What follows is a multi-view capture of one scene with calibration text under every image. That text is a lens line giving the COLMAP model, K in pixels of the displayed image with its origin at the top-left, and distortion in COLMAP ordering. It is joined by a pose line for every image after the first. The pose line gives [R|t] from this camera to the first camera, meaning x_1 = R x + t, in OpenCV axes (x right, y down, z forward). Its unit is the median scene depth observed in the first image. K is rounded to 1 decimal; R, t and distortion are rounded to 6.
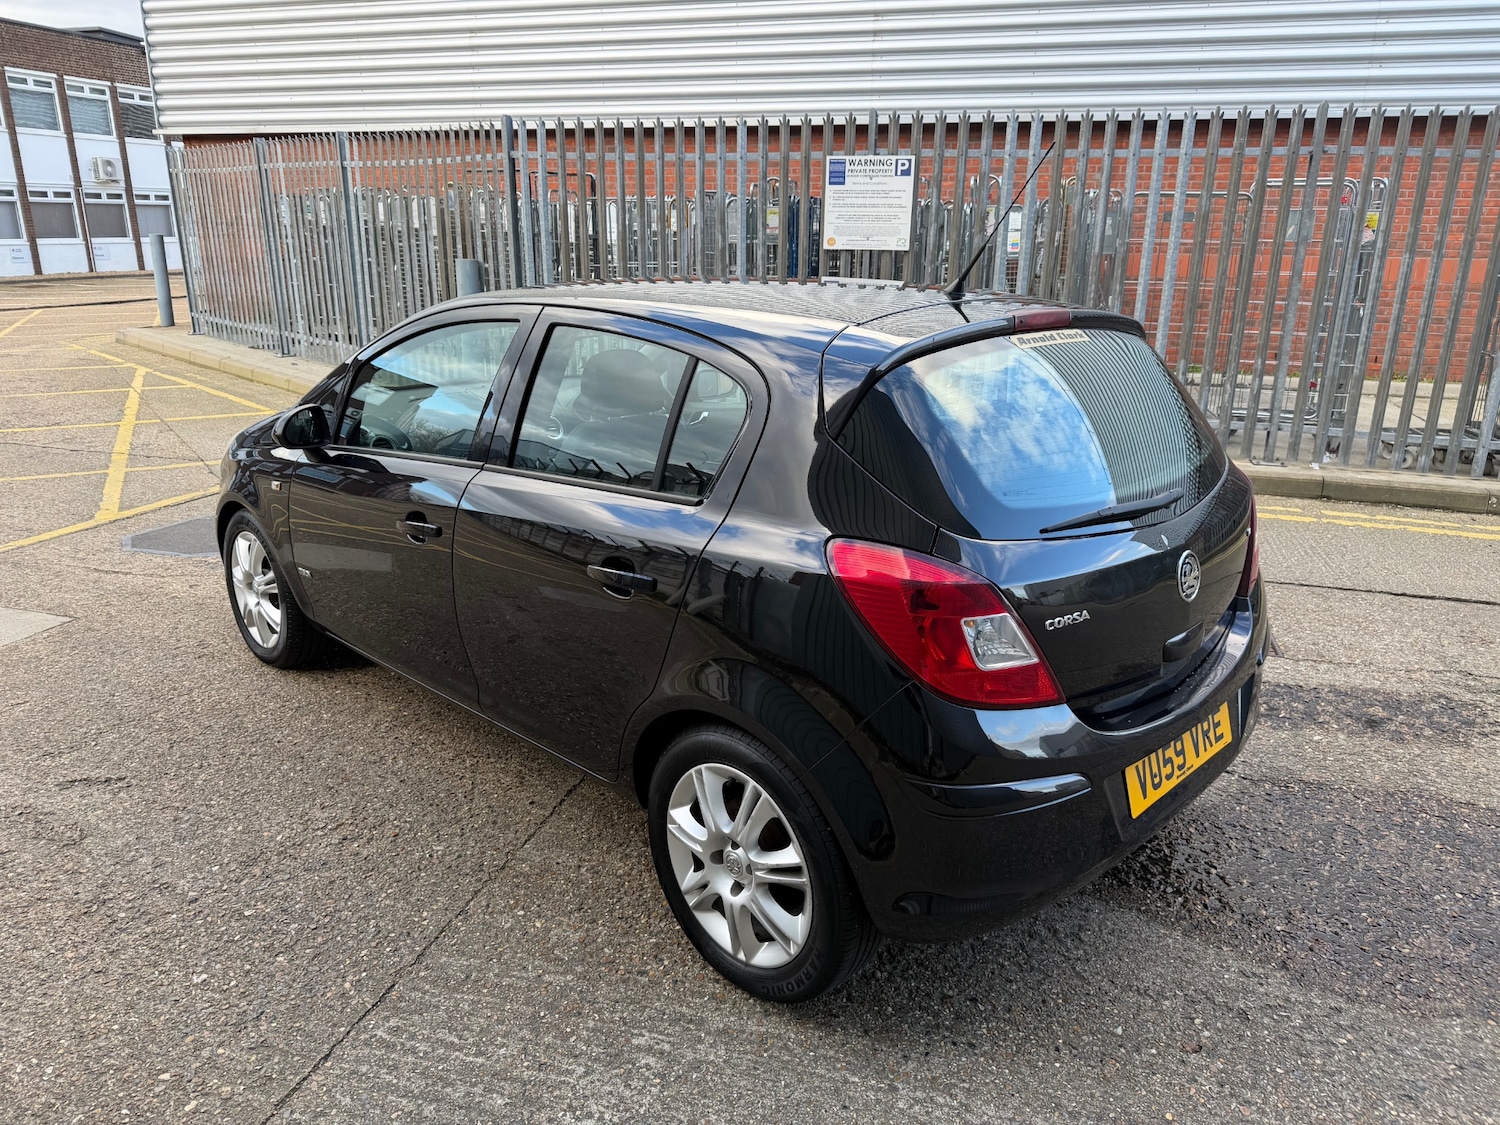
lens RADIAL K [[1062.4, 0, 757.7], [0, 1062.4, 561.4], [0, 0, 1]] dist [0.025234, -0.029945]
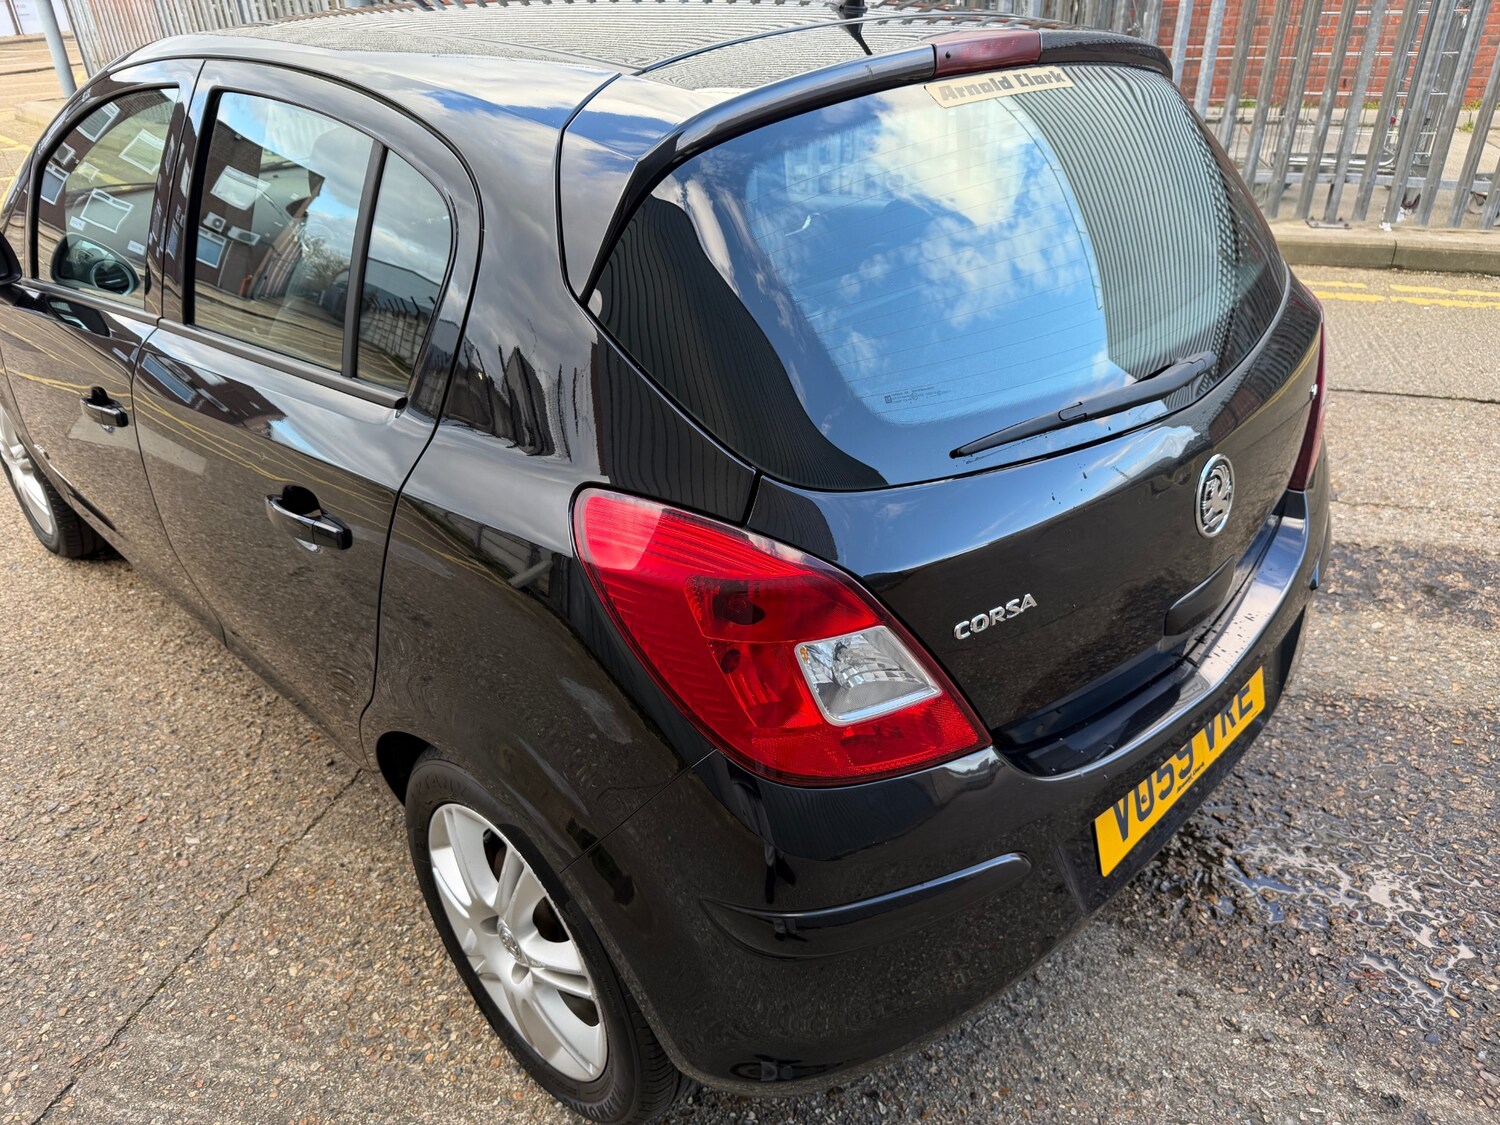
lens RADIAL K [[1062.4, 0, 762.6], [0, 1062.4, 565.0], [0, 0, 1]] dist [0.025234, -0.029945]
pose [[0.999251, -0.030397, -0.023938, 0.130077], [0.034878, 0.975497, 0.217231, -0.073051], [0.016748, -0.217903, 0.975827, 0.319425]]
